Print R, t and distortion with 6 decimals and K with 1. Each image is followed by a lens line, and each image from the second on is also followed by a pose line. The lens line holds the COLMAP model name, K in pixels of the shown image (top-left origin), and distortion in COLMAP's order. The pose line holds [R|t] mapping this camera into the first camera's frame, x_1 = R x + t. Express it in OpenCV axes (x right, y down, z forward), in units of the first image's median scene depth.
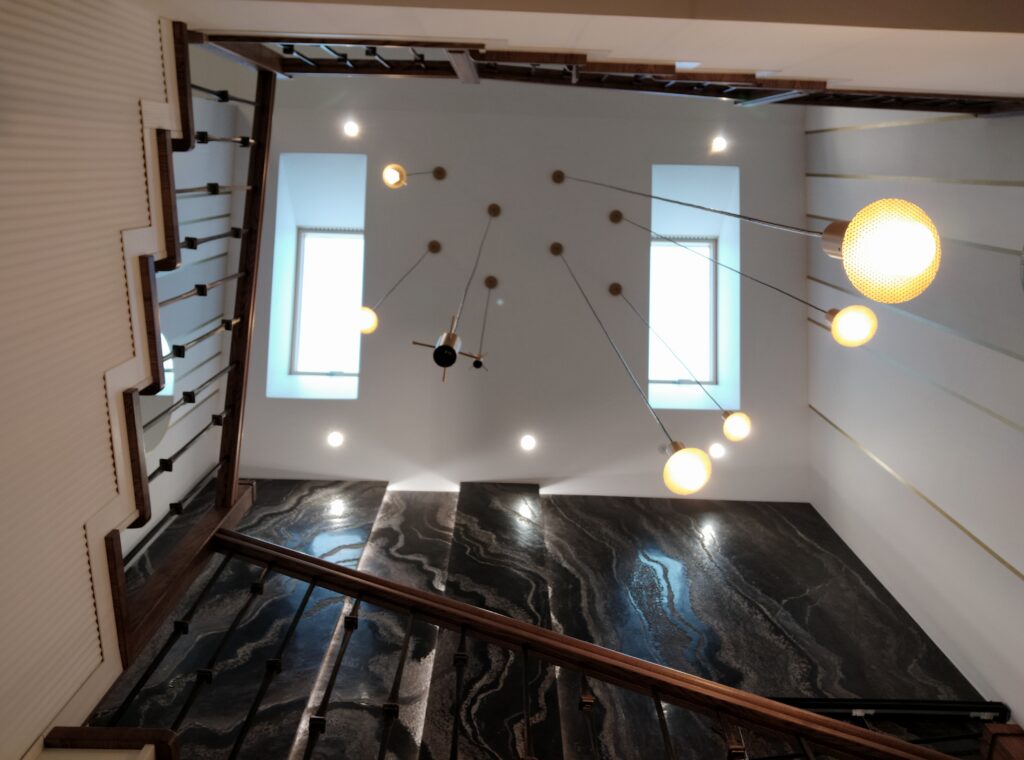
lens RADIAL K [[773.6, 0, 512.4], [0, 773.6, 367.7], [0, 0, 1]] dist [0.008957, -0.051878]
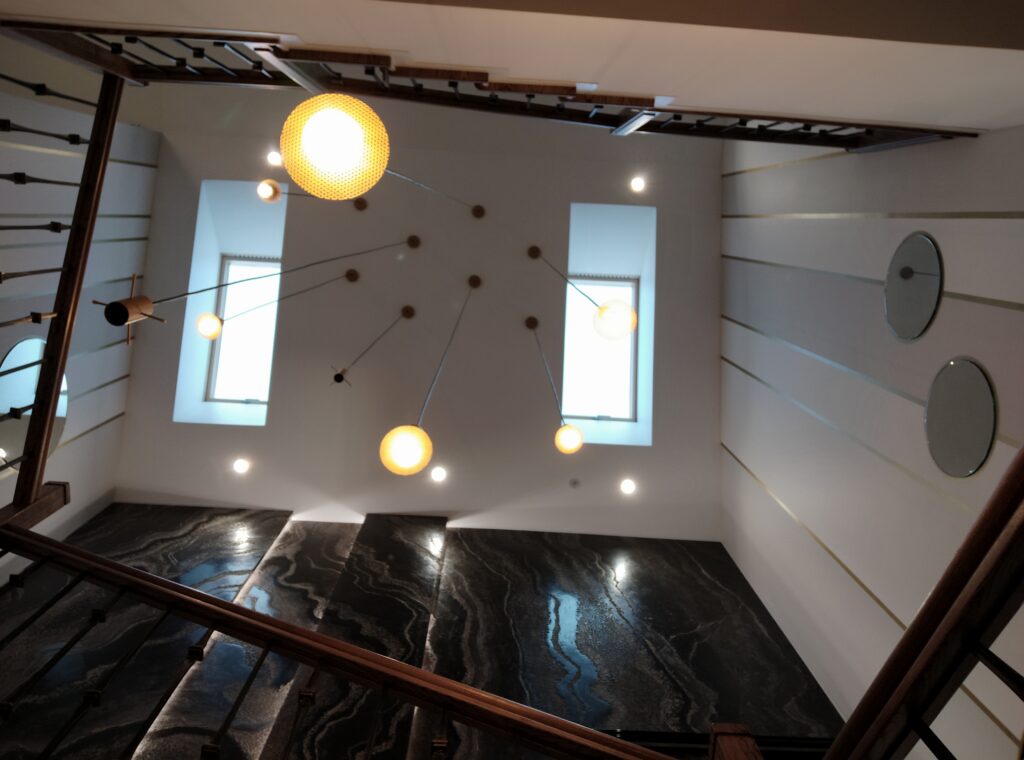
lens RADIAL K [[773.6, 0, 512.4], [0, 773.6, 367.7], [0, 0, 1]] dist [0.008957, -0.051878]
pose [[0.999389, 0.026012, 0.023329, 0.104051], [-0.024421, 0.997514, -0.066095, 0.027997], [-0.024991, 0.065485, 0.997541, 0.004619]]
